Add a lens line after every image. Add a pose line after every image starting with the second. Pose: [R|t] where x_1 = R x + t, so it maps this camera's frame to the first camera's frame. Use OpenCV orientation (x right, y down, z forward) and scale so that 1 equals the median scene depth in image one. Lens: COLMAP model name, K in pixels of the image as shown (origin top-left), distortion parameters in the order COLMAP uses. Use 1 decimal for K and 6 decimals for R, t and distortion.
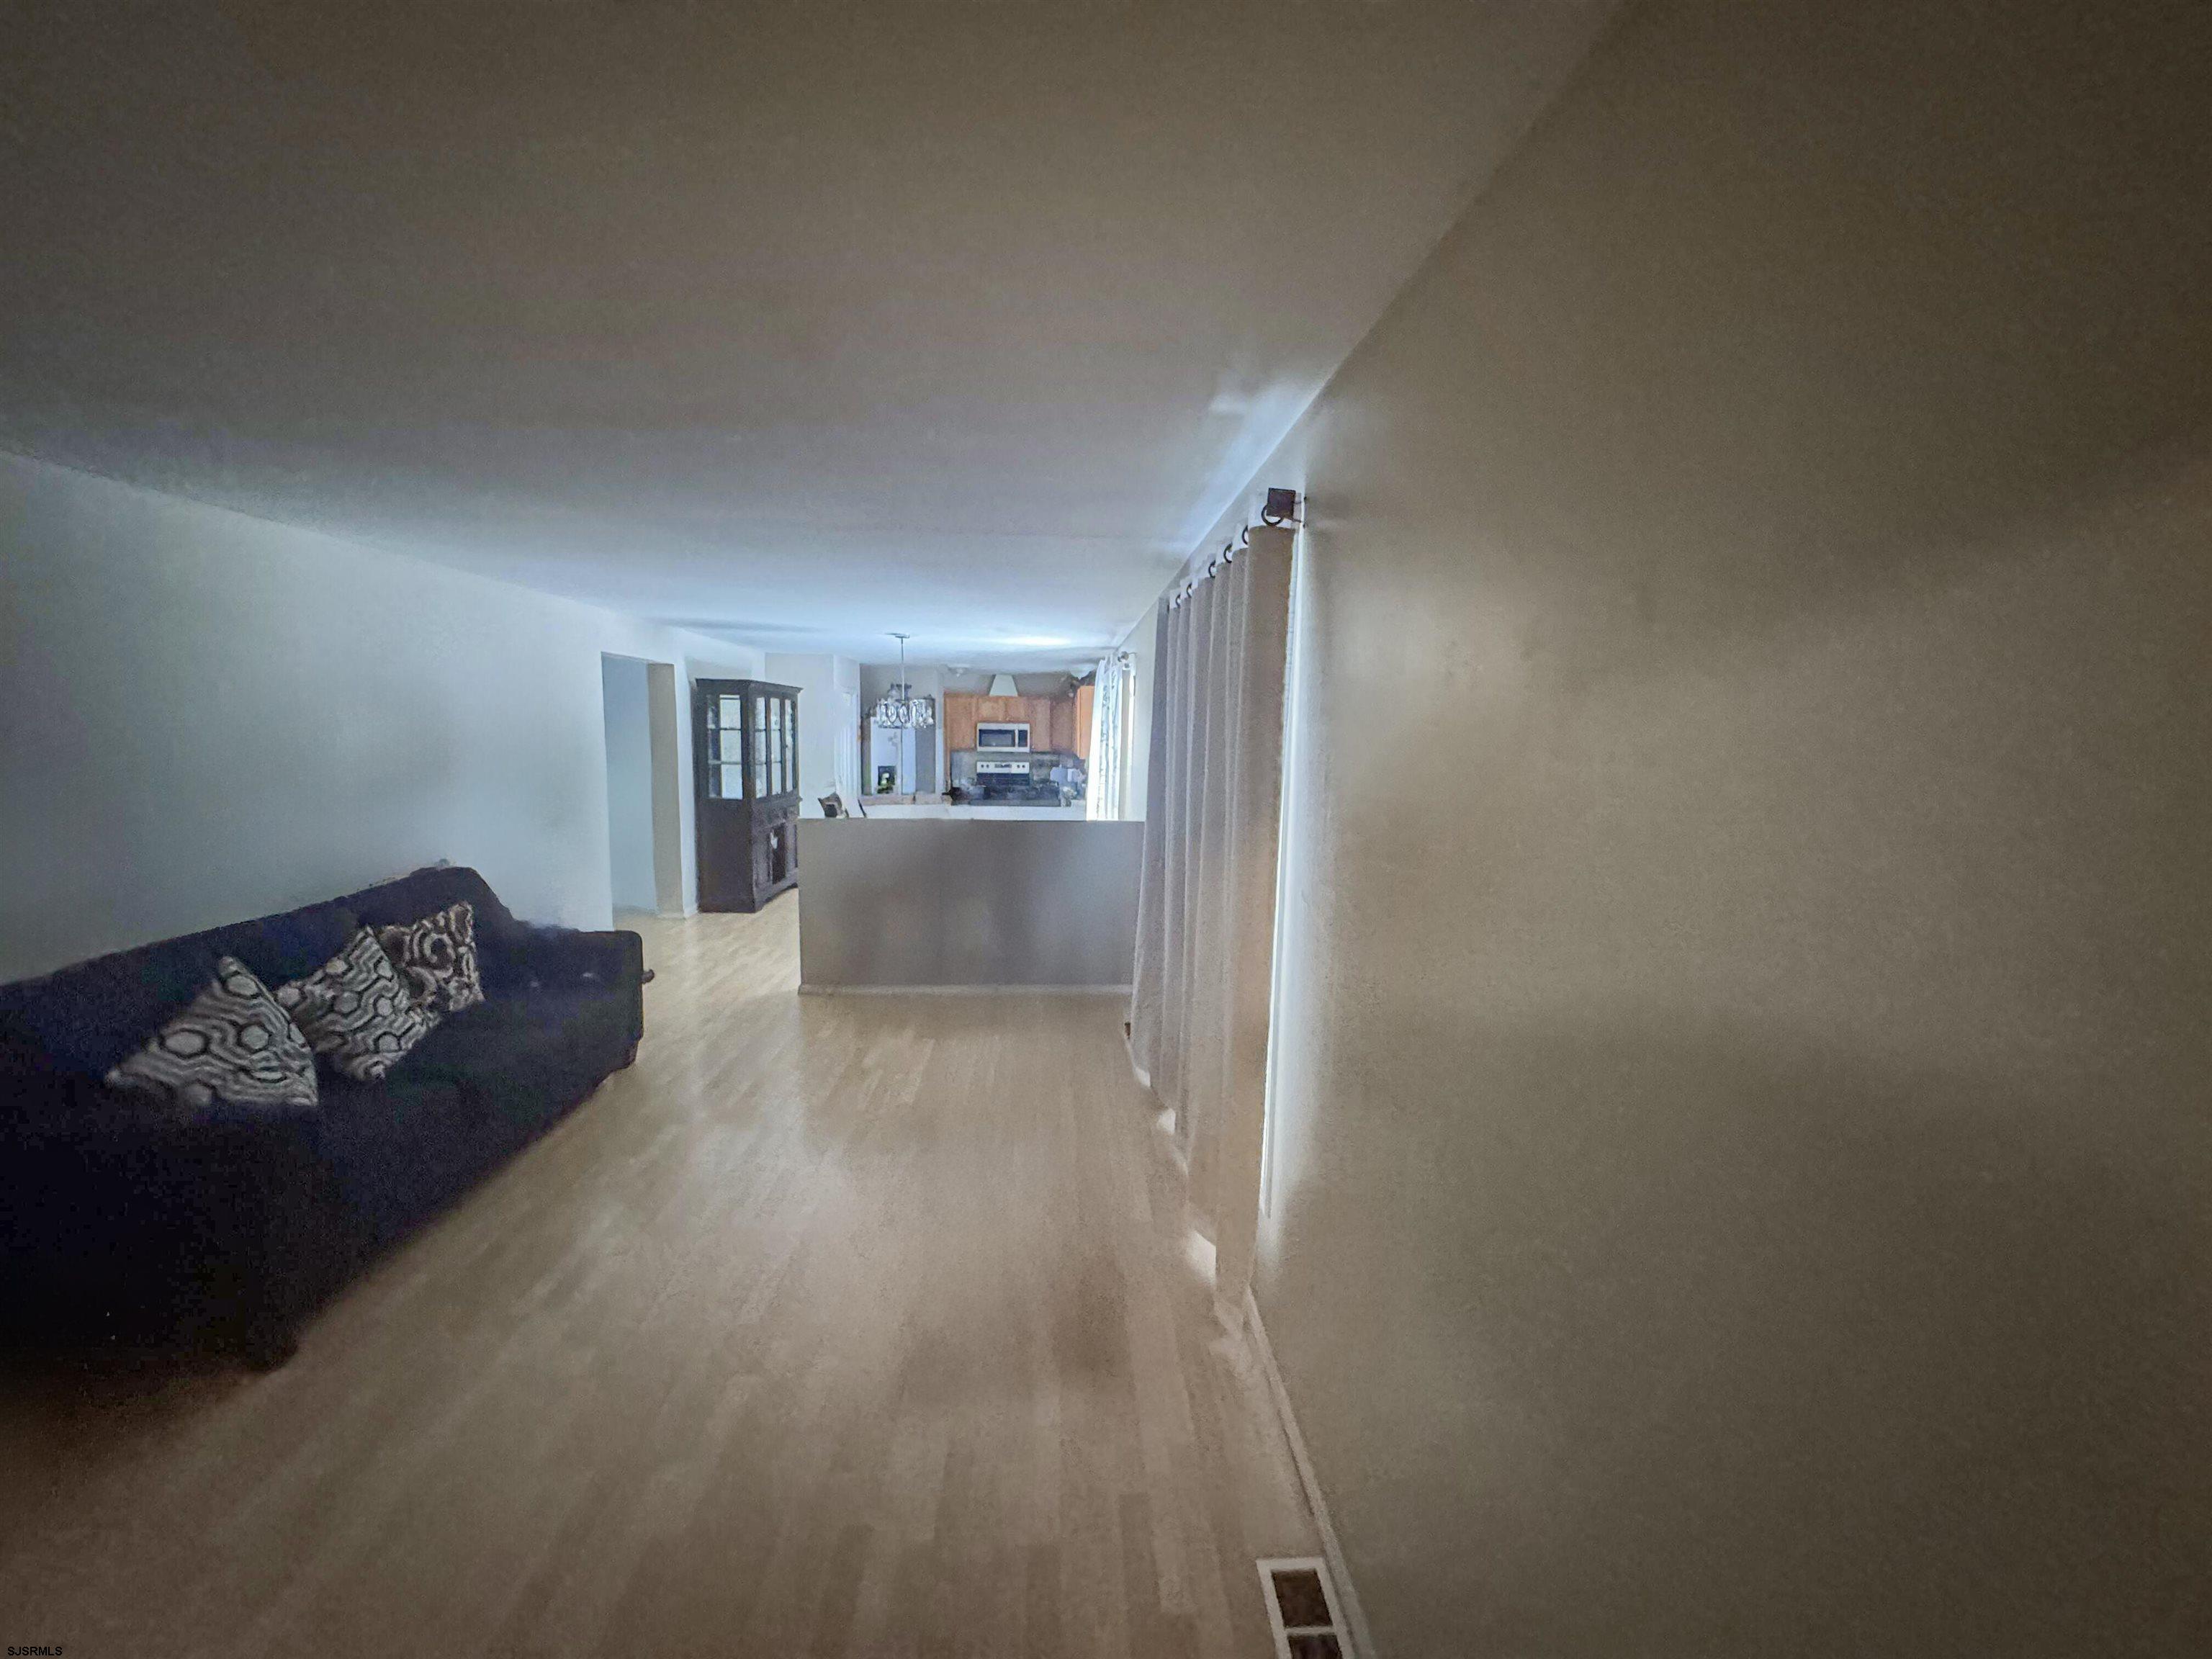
lens RADIAL K [[909.8, 0, 1106.0], [0, 909.8, 829.5], [0, 0, 1]] dist [-0.016117, -0.000078]
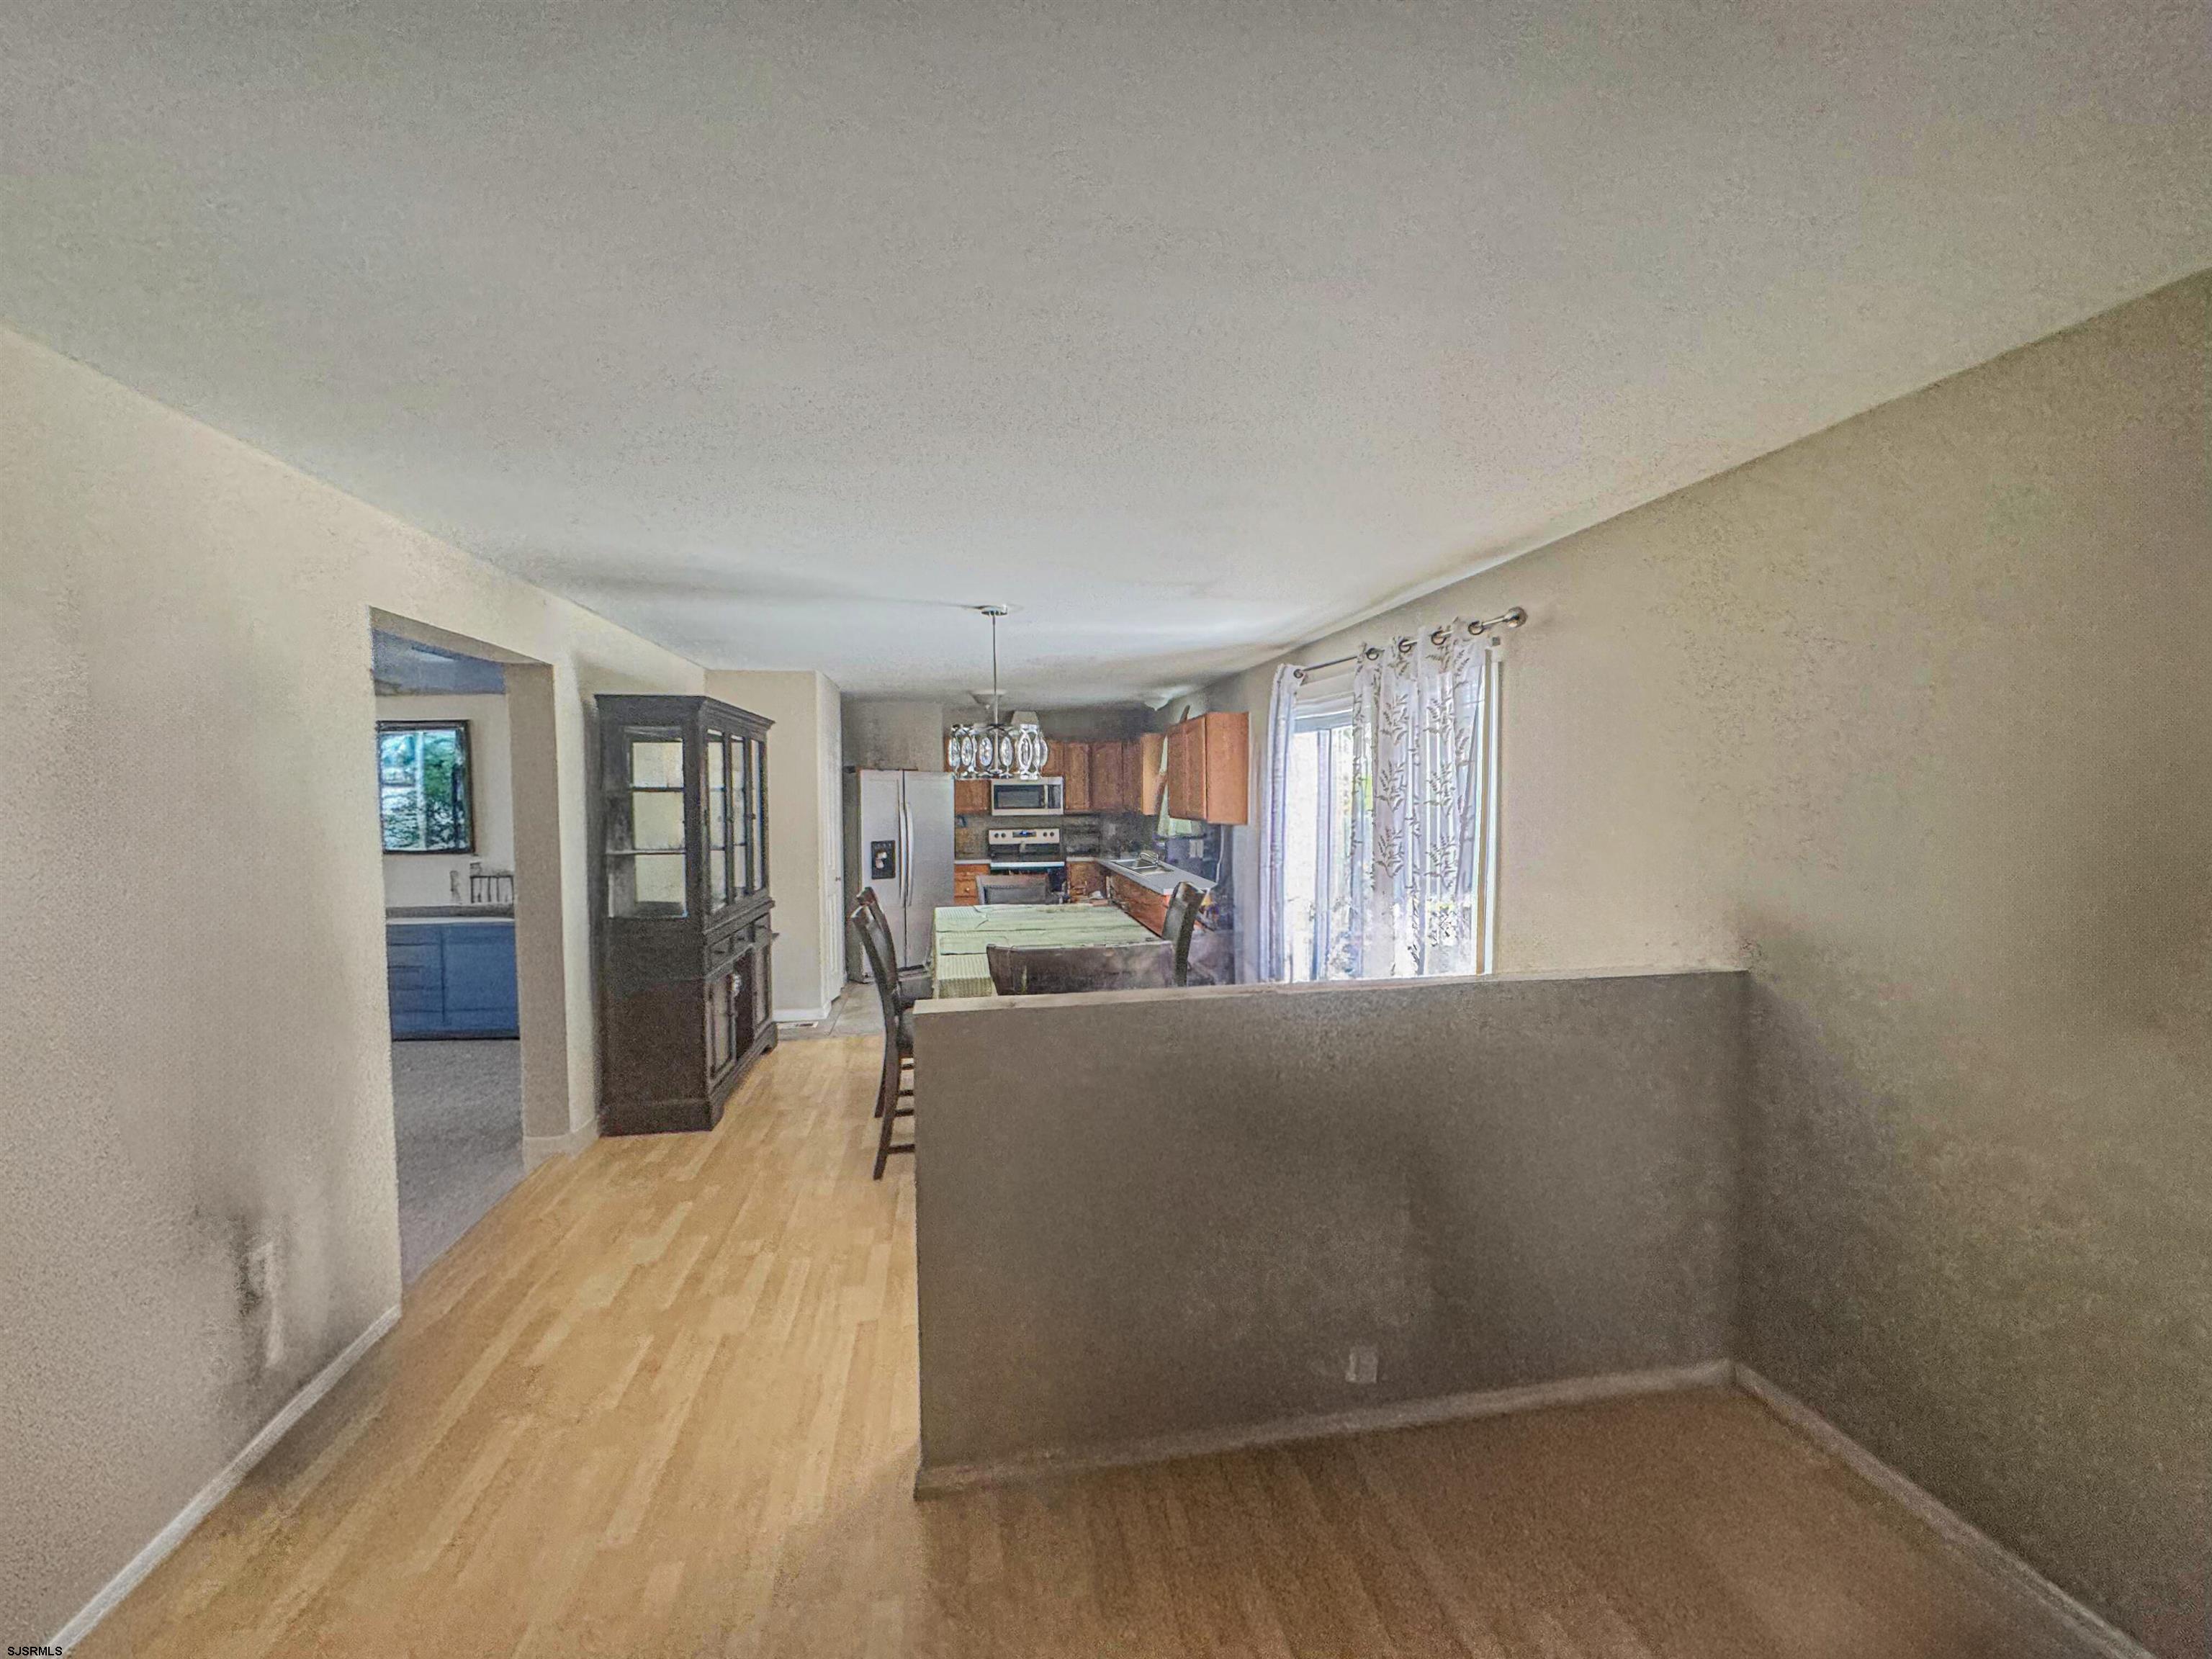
lens RADIAL K [[909.8, 0, 1106.0], [0, 909.8, 829.5], [0, 0, 1]] dist [-0.016117, -0.000078]
pose [[0.993865, -0.028508, 0.106859, -0.182107], [0.035168, 0.997520, -0.060962, -0.038810], [-0.104856, 0.064346, 0.992404, 0.379944]]
